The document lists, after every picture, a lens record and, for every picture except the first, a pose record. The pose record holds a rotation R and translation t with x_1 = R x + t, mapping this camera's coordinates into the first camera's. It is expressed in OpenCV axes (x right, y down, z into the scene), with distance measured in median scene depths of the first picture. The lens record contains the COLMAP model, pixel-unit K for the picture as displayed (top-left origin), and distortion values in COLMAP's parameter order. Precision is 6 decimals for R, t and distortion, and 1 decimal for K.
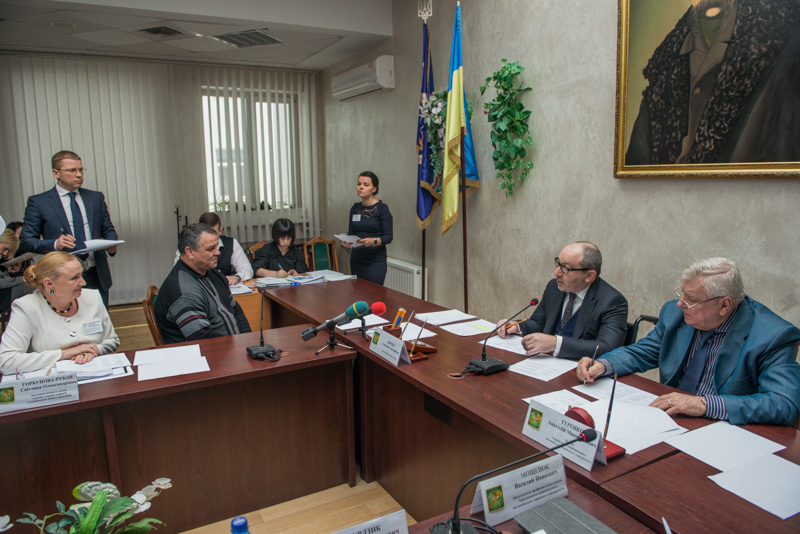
lens RADIAL K [[542.5, 0, 395.2], [0, 542.5, 265.4], [0, 0, 1]] dist [-0.049328, 0.001453]
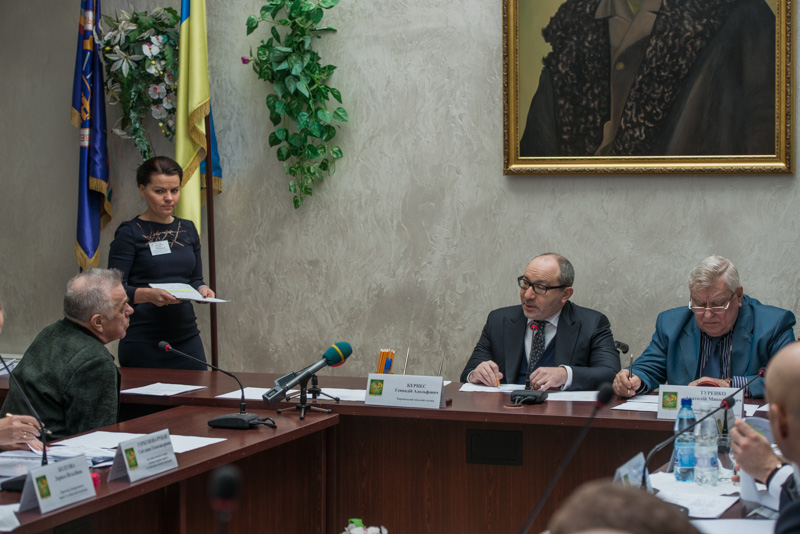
lens RADIAL K [[1802.4, 0, 395.8], [0, 1802.4, 268.7], [0, 0, 1]] dist [0.105143, 0.000000]
pose [[0.770128, -0.027761, 0.637285, -1.315490], [0.096443, 0.992635, -0.073305, 0.130203], [-0.630556, 0.117916, 0.767134, -0.770825]]
